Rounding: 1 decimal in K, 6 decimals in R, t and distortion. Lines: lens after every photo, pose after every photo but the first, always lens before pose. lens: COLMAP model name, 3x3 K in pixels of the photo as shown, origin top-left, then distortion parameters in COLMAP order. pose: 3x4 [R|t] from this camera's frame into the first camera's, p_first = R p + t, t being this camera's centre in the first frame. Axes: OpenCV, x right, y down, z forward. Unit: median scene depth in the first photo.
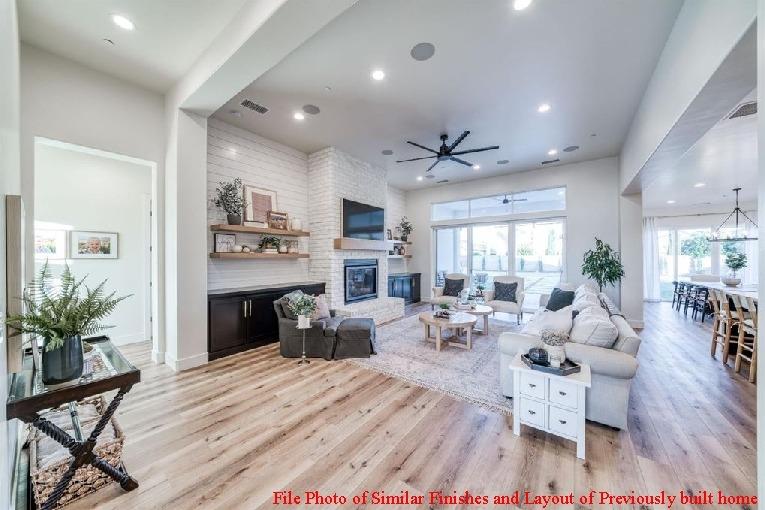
lens RADIAL K [[264.8, 0, 378.4], [0, 264.8, 259.5], [0, 0, 1]] dist [-0.013209, 0.000836]
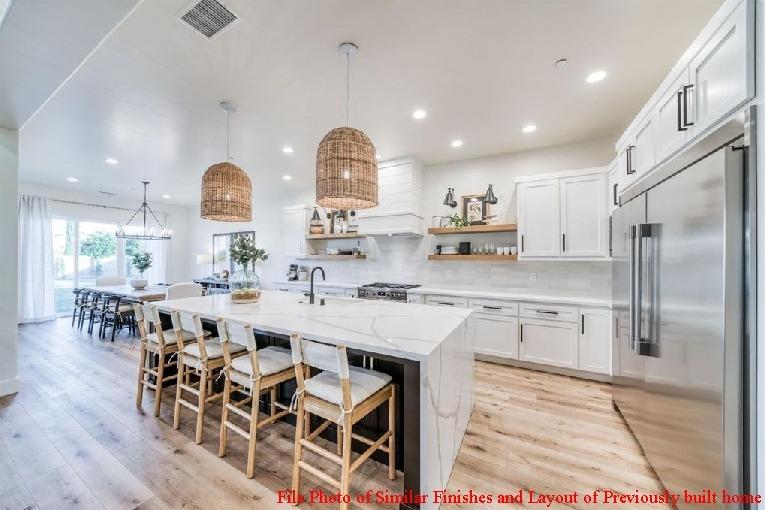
lens RADIAL K [[264.8, 0, 376.6], [0, 264.8, 257.6], [0, 0, 1]] dist [-0.013209, 0.000836]
pose [[-0.139523, 0.009022, 0.990178, 0.396320], [0.000928, 0.999959, -0.008980, 0.003996], [-0.990218, -0.000334, -0.139525, 0.357058]]
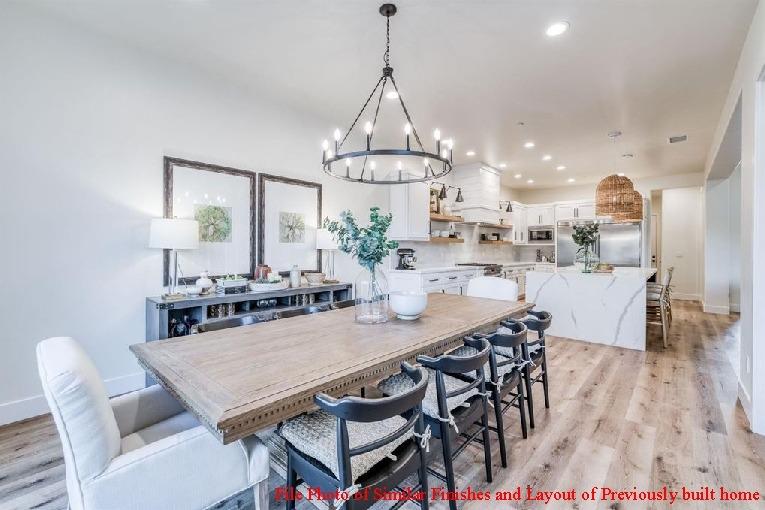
lens RADIAL K [[322.8, 0, 383.4], [0, 322.8, 253.7], [0, 0, 1]] dist [0.004641, 0.000200]
pose [[-0.994356, -0.000404, 0.106093, 1.499260], [0.000668, 0.999949, 0.010064, 0.028738], [-0.106091, 0.010078, -0.994305, 1.563544]]
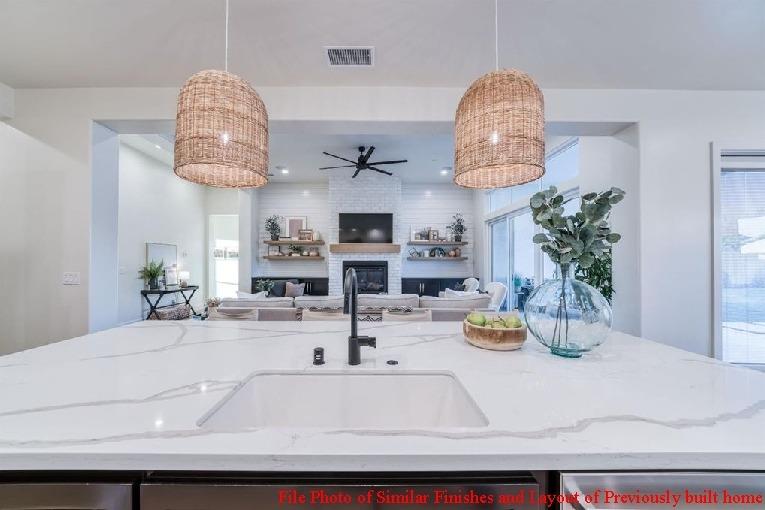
lens RADIAL K [[288.0, 0, 372.0], [0, 288.0, 265.2], [0, 0, 1]] dist [-0.011092, -0.000251]
pose [[0.600898, 0.011538, -0.799243, 1.127240], [-0.010998, 0.999921, 0.006166, 0.013851], [0.799250, 0.005085, 0.600977, 0.286916]]
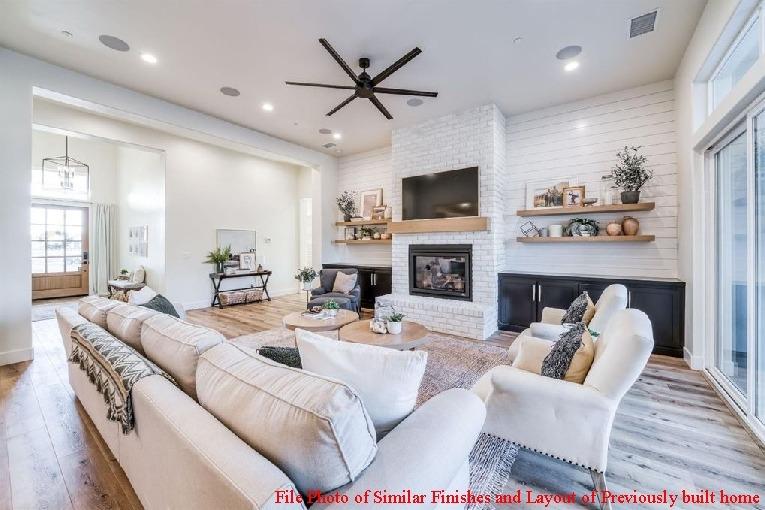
lens RADIAL K [[288.0, 0, 380.3], [0, 288.0, 247.2], [0, 0, 1]] dist [-0.011092, -0.000251]
pose [[0.015327, 0.006065, -0.999864, 0.897723], [-0.008100, 0.999950, 0.005941, 0.004568], [0.999850, 0.008008, 0.015376, 0.932993]]
